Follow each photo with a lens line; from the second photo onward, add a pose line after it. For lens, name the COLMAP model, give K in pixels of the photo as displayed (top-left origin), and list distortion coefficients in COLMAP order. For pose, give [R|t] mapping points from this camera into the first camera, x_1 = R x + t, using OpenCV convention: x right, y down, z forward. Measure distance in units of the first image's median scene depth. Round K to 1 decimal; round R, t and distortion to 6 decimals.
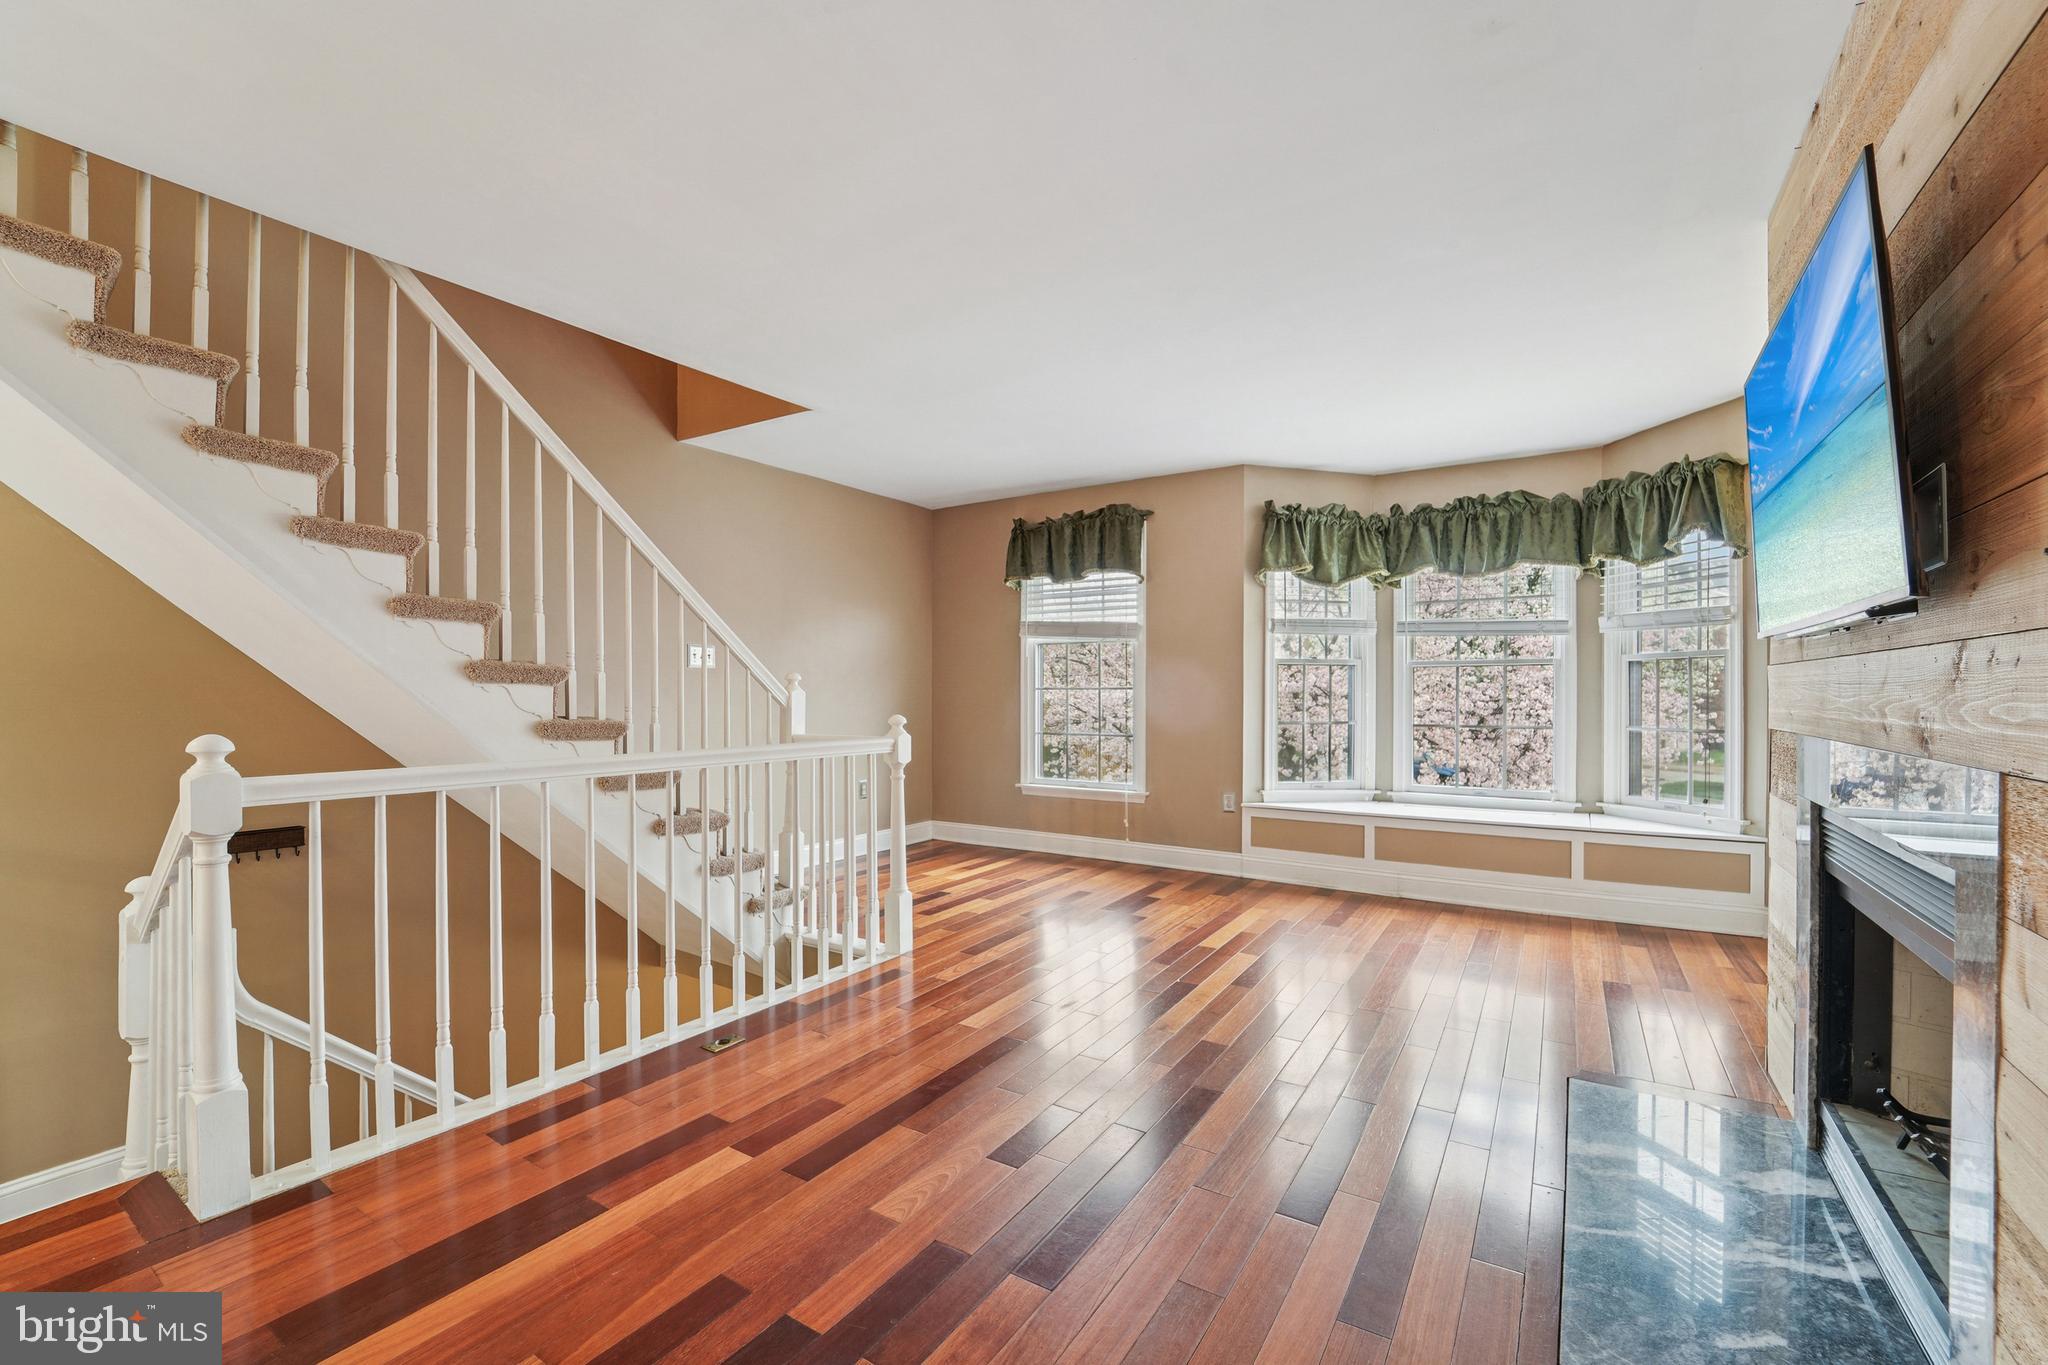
lens RADIAL K [[839.2, 0, 1050.3], [0, 839.2, 690.6], [0, 0, 1]] dist [0.002052, -0.001769]
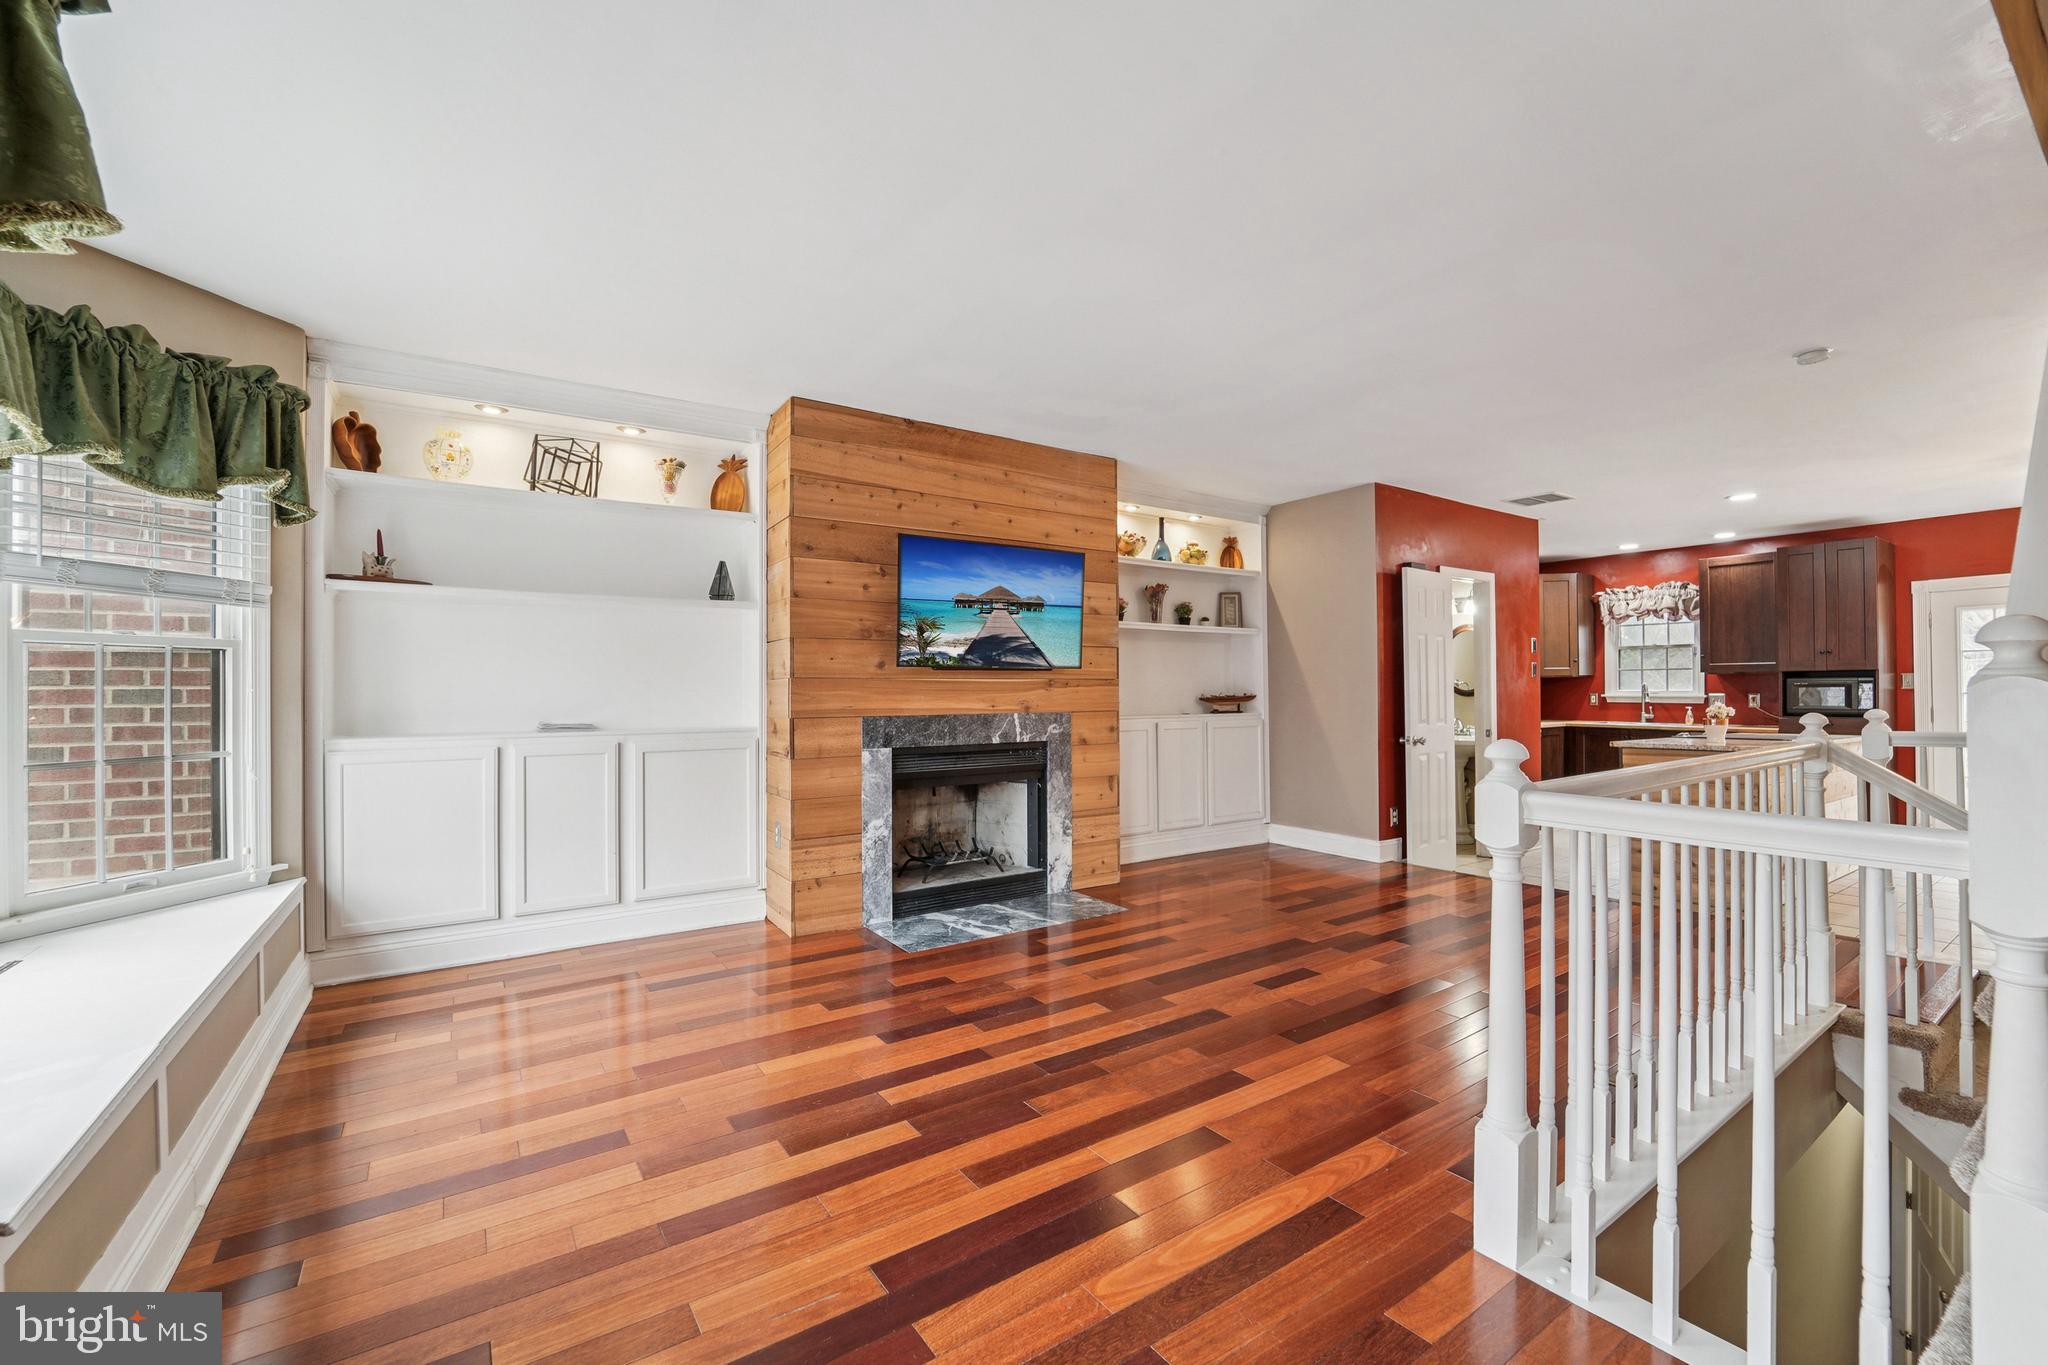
lens RADIAL K [[839.2, 0, 1074.5], [0, 839.2, 680.7], [0, 0, 1]] dist [0.002052, -0.001769]
pose [[-0.933577, 0.009318, 0.358255, -0.089141], [0.004358, 0.999883, -0.014648, 0.004316], [-0.358349, -0.012114, -0.933509, 1.074717]]
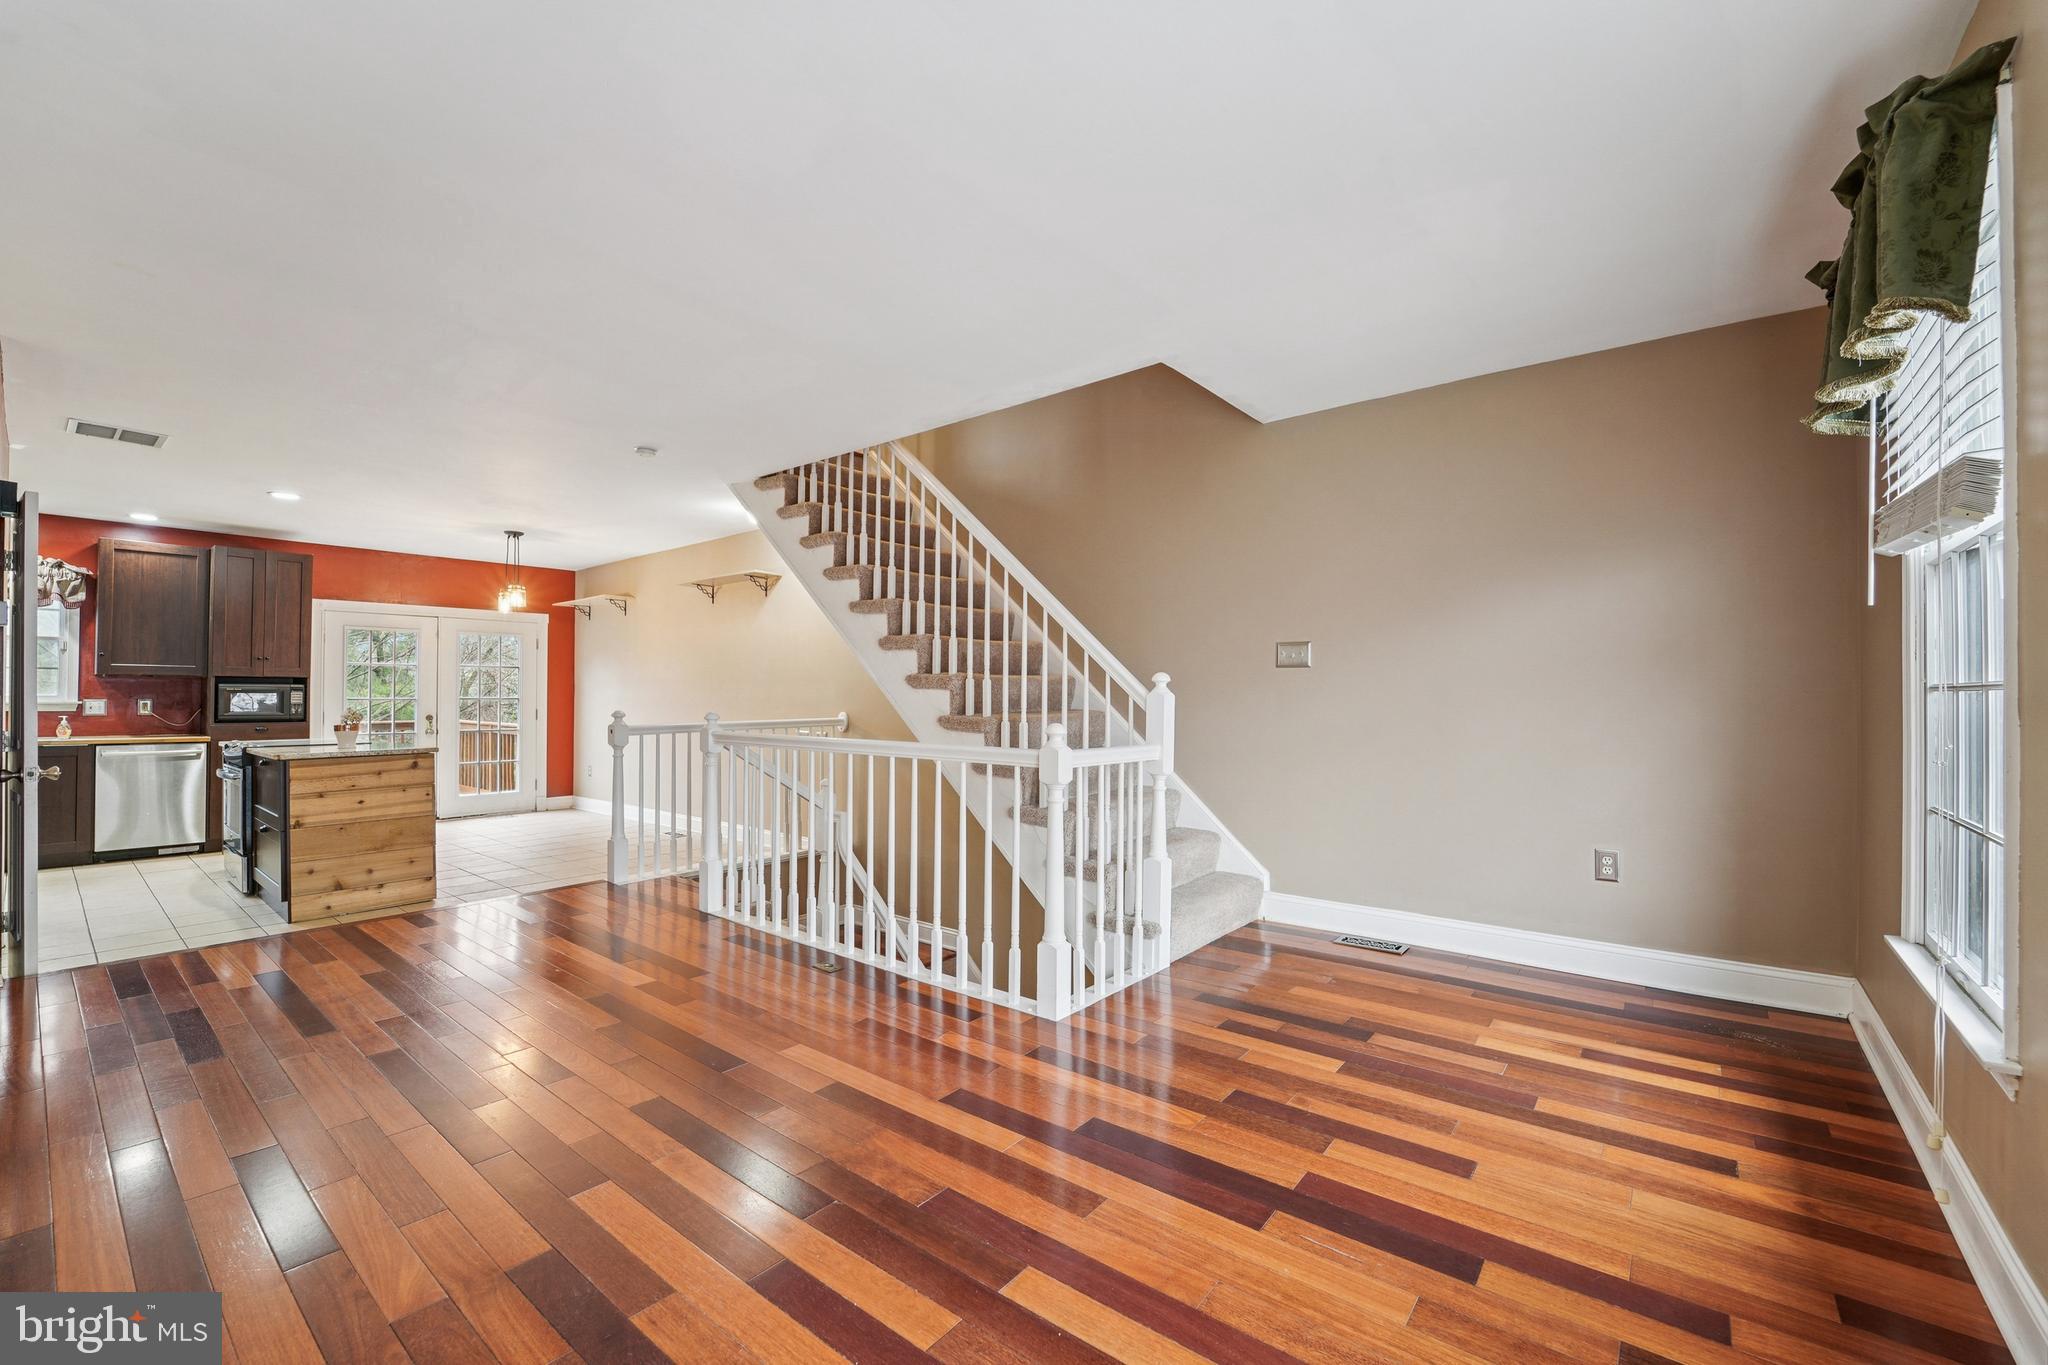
lens RADIAL K [[839.2, 0, 982.4], [0, 839.2, 693.1], [0, 0, 1]] dist [0.002052, -0.001769]
pose [[-0.148602, -0.007749, -0.988867, 0.448094], [-0.004334, 0.999965, -0.007185, 0.004532], [0.988888, 0.003218, -0.148630, 0.746468]]
